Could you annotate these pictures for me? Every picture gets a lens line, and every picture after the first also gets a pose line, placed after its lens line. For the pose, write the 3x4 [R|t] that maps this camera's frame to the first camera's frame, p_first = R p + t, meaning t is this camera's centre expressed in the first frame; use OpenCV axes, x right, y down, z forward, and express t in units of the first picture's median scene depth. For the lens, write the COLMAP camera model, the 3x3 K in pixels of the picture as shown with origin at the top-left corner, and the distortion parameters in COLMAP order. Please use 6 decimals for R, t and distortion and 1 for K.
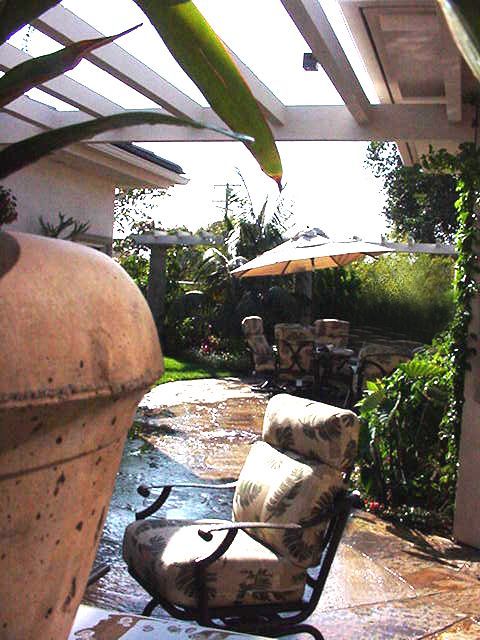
lens RADIAL K [[988.2, 0, 240.0], [0, 988.2, 320.0], [0, 0, 1]] dist [-0.121439, 0.475152]
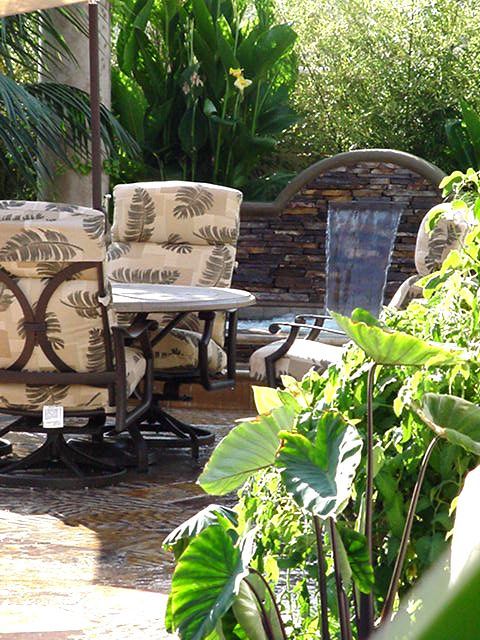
lens RADIAL K [[988.2, 0, 240.0], [0, 988.2, 320.0], [0, 0, 1]] dist [-0.121439, 0.475152]
pose [[0.918199, -0.039738, 0.394122, 0.001193], [0.000907, 0.995164, 0.098227, 0.010365], [-0.396119, -0.089834, 0.913794, 0.731510]]
